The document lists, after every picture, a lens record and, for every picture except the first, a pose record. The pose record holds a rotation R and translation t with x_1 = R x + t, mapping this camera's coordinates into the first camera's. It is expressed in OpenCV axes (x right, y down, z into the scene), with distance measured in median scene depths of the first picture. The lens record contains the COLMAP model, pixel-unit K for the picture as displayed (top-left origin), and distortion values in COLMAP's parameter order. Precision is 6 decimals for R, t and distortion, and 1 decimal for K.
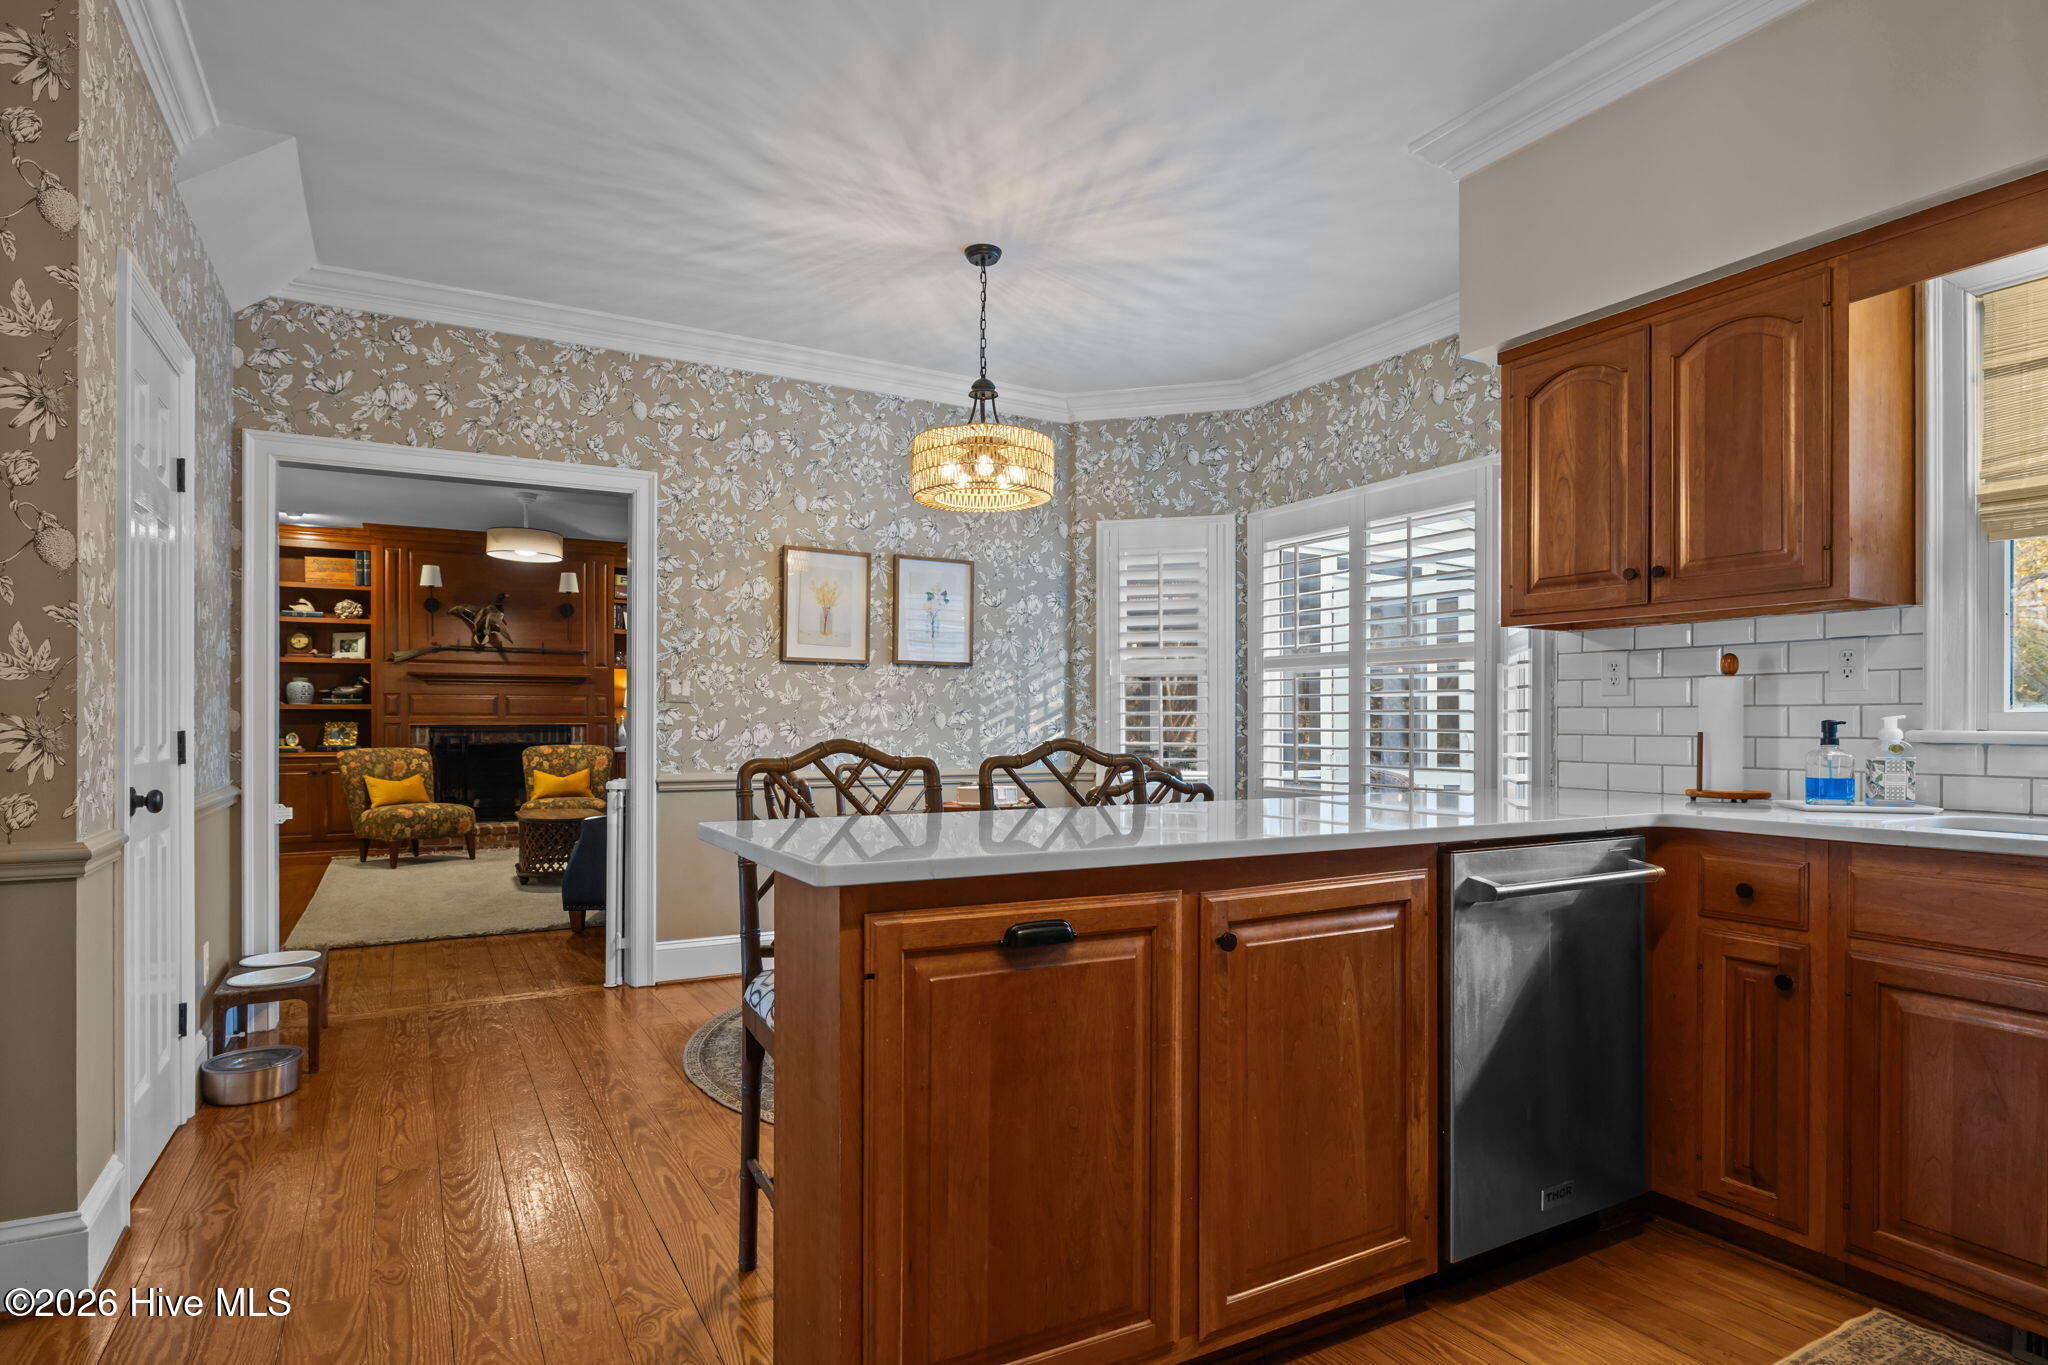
lens RADIAL K [[1088.2, 0, 1026.8], [0, 1088.2, 723.4], [0, 0, 1]] dist [-0.000353, 0.000013]
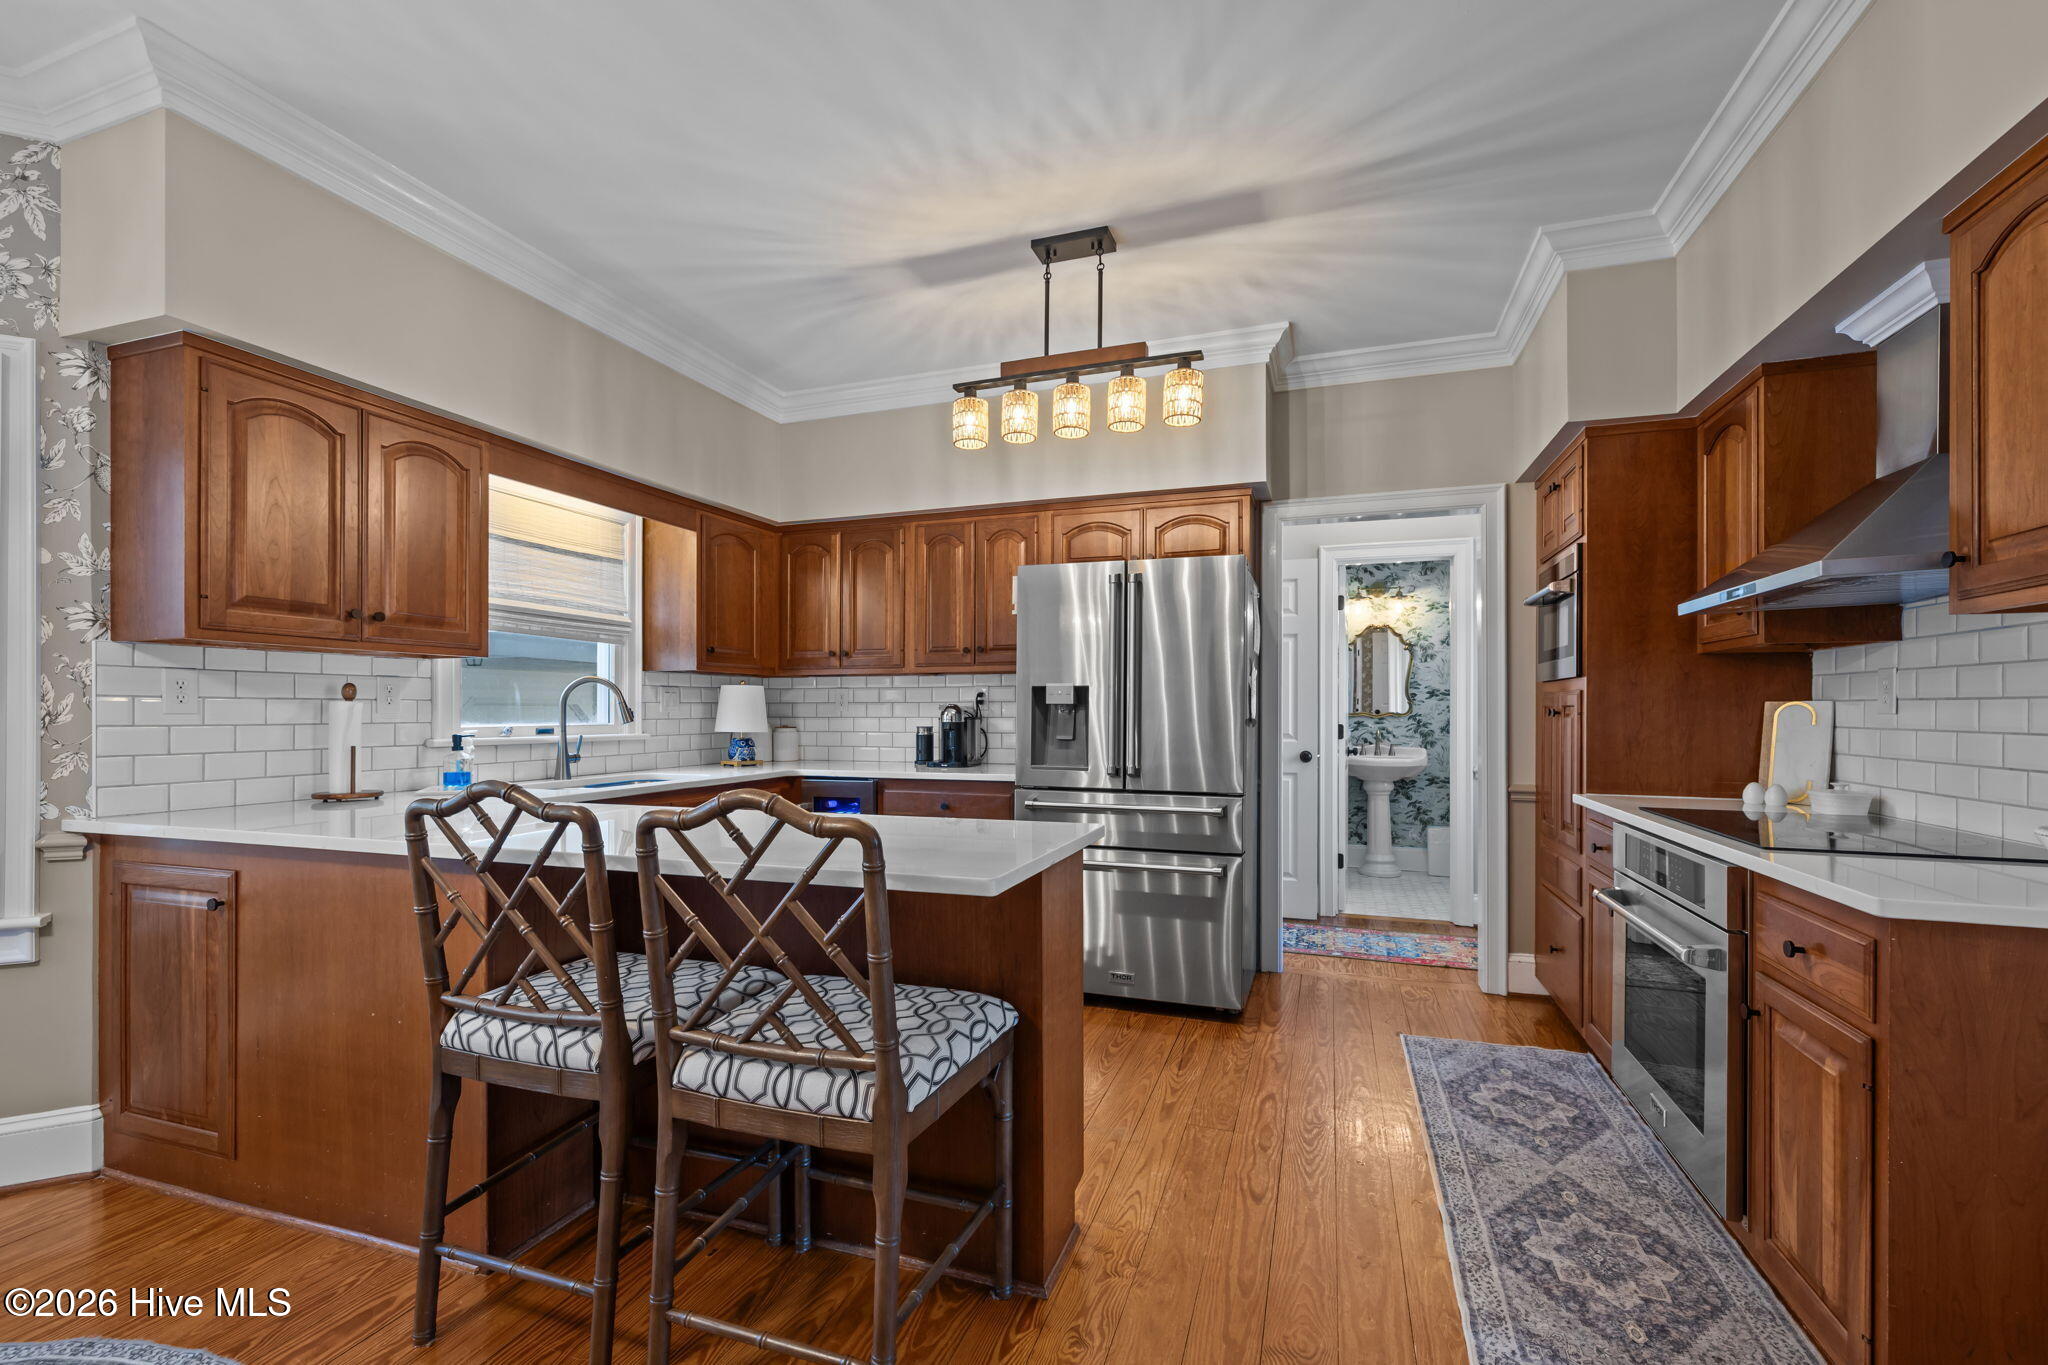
lens RADIAL K [[880.0, 0, 1027.7], [0, 880.0, 710.8], [0, 0, 1]] dist [-0.002062, -0.000115]
pose [[-0.661389, 0.000197, 0.750043, -0.448400], [0.001290, 0.999999, 0.000874, -0.022787], [-0.750042, 0.001545, -0.661389, 0.762388]]
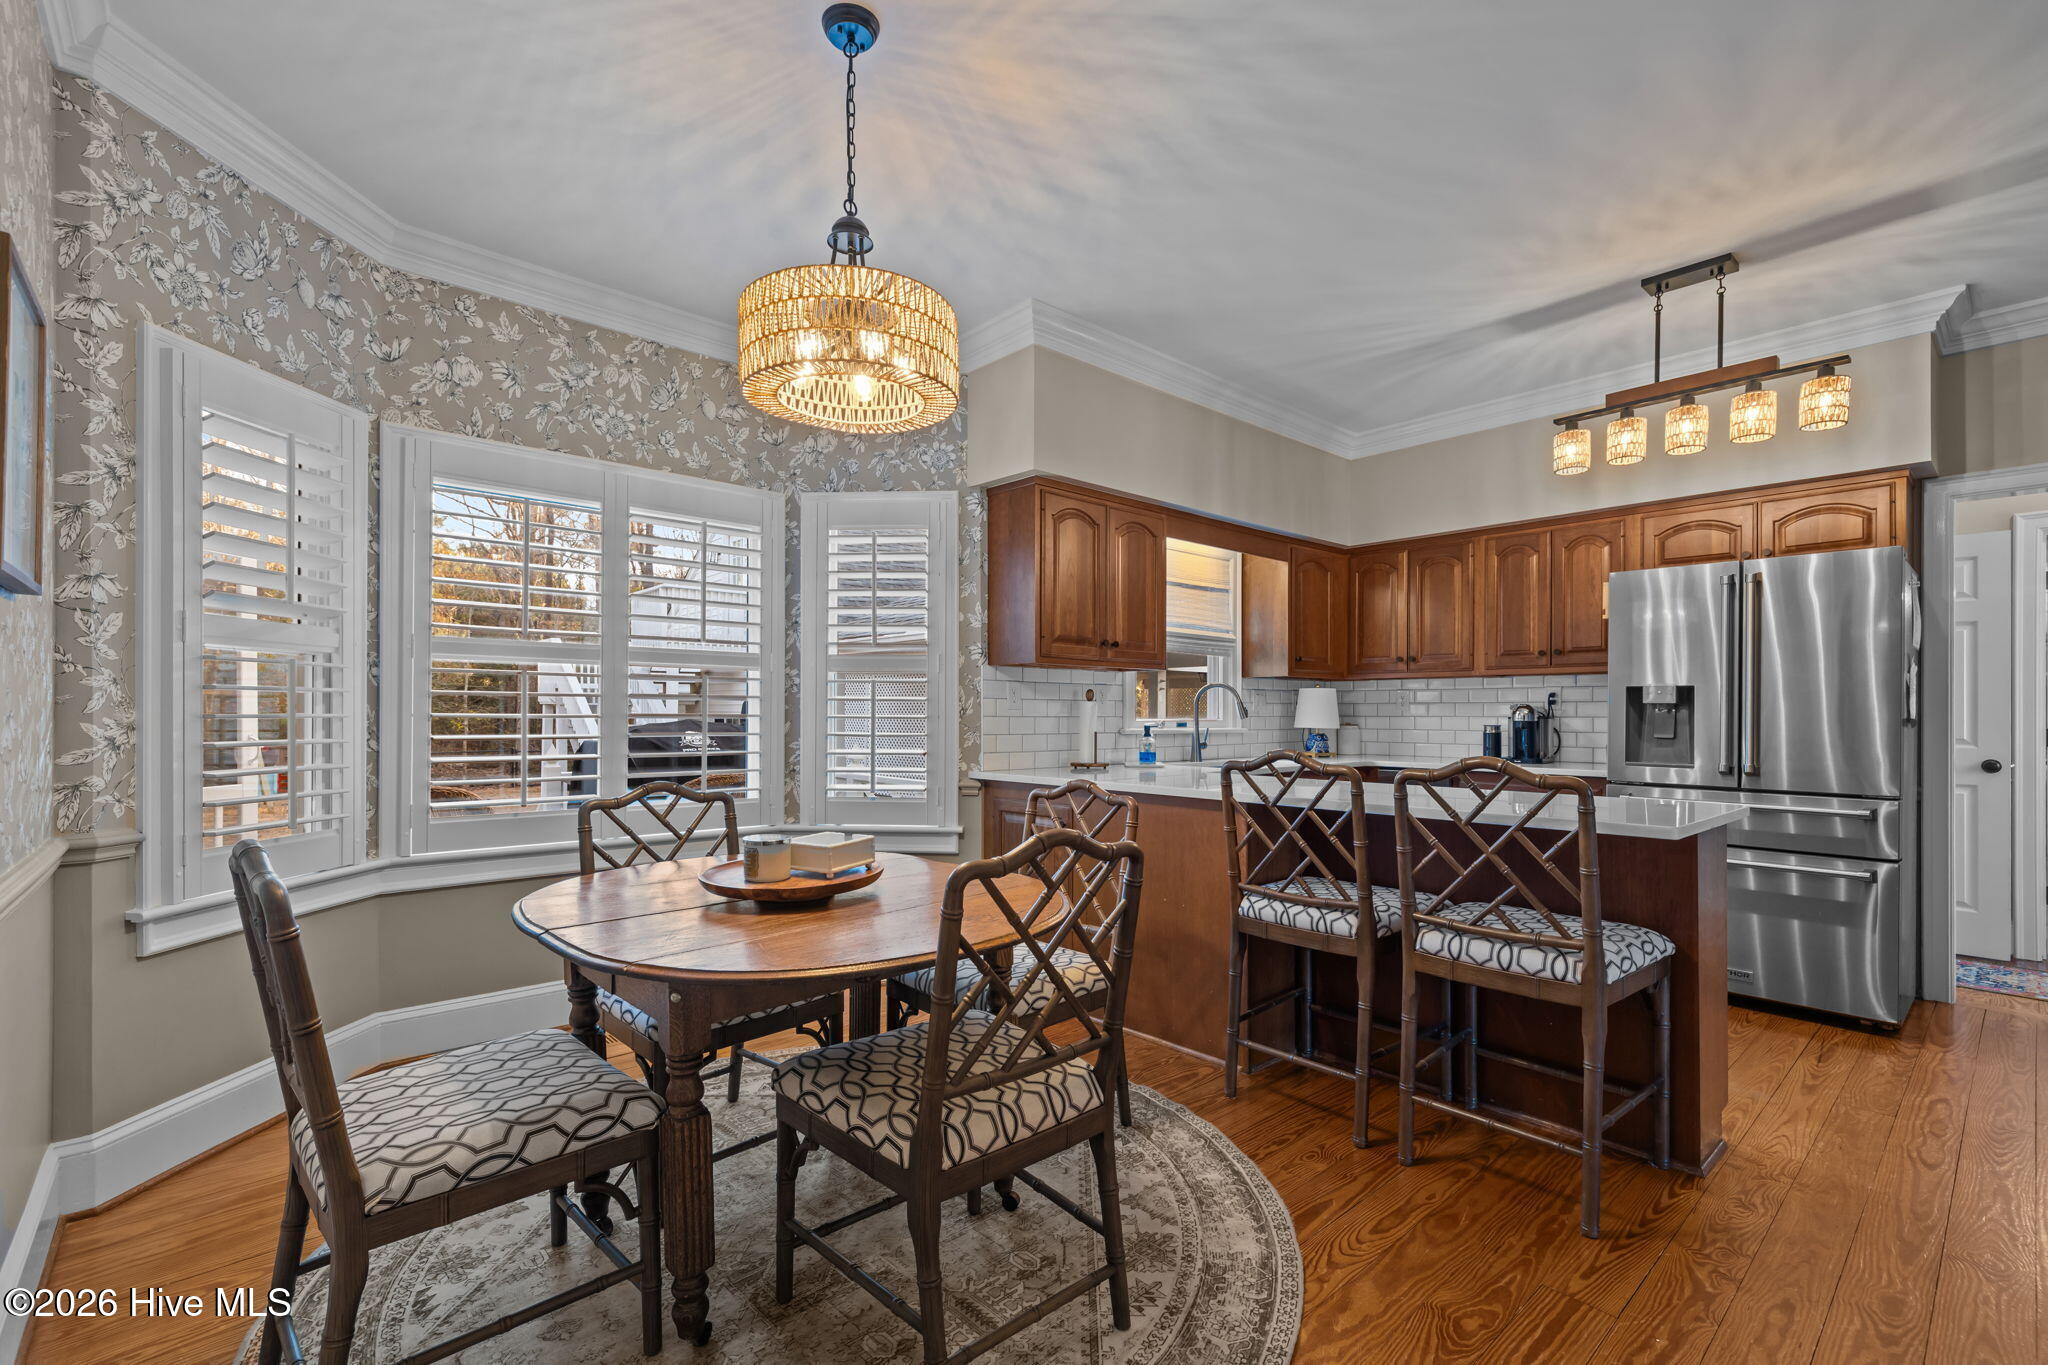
lens RADIAL K [[906.7, 0, 1021.8], [0, 906.7, 707.9], [0, 0, 1]] dist [0.004014, -0.000817]
pose [[-0.210921, 0.004306, 0.977494, -0.599077], [-0.002747, 0.999984, -0.004998, -0.017330], [-0.977499, -0.003739, -0.210905, 1.015075]]
